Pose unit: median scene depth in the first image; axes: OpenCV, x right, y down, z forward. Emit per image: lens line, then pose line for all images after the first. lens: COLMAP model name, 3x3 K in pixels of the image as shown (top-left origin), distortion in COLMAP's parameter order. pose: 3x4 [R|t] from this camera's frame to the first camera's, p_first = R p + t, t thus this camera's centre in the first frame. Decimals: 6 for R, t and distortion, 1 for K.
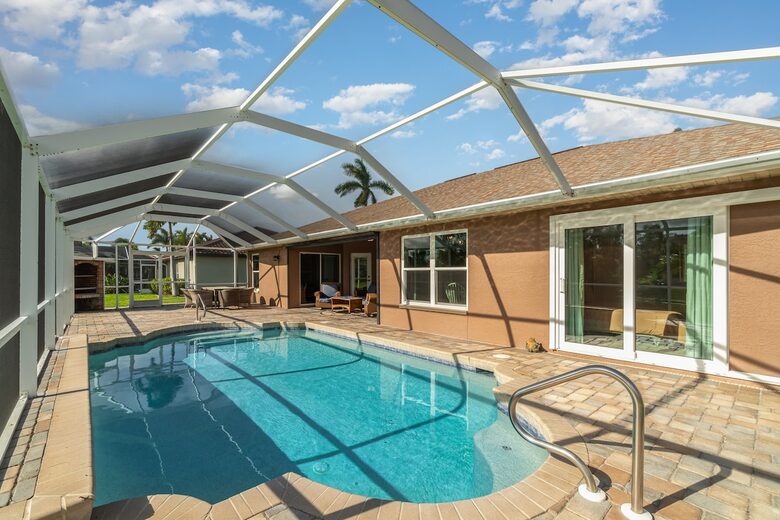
lens RADIAL K [[340.1, 0, 384.8], [0, 340.1, 260.8], [0, 0, 1]] dist [-0.001765, -0.000160]
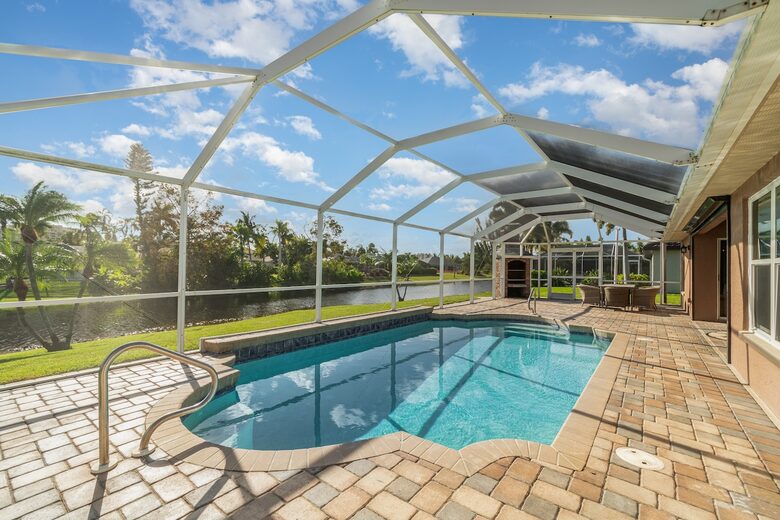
lens RADIAL K [[340.1, 0, 384.8], [0, 340.1, 260.8], [0, 0, 1]] dist [-0.001765, -0.000160]
pose [[0.176329, -0.015745, -0.984205, 0.329518], [0.024772, 0.999626, -0.011553, 0.010949], [0.984020, -0.022344, 0.176653, 0.278333]]
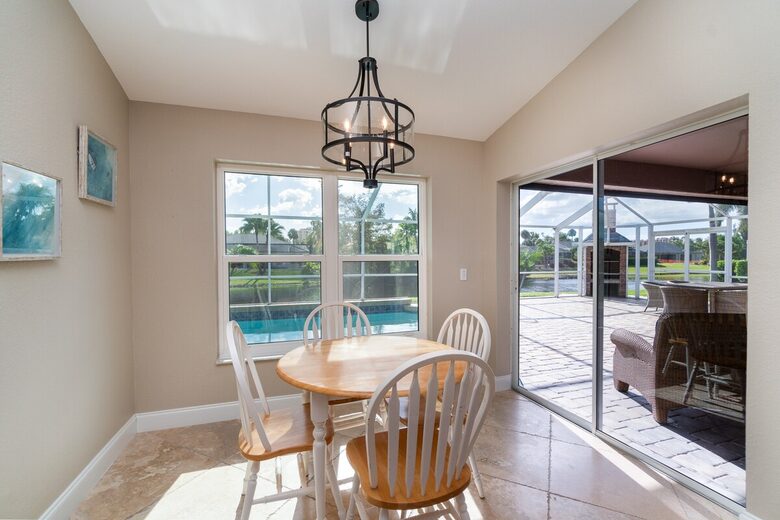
lens RADIAL K [[340.1, 0, 384.8], [0, 340.1, 260.8], [0, 0, 1]] dist [-0.001765, -0.000160]
pose [[-0.407552, 0.009660, -0.913131, 0.302177], [0.034225, 0.999403, -0.004703, 0.027155], [0.912541, -0.033169, -0.407639, 0.842303]]
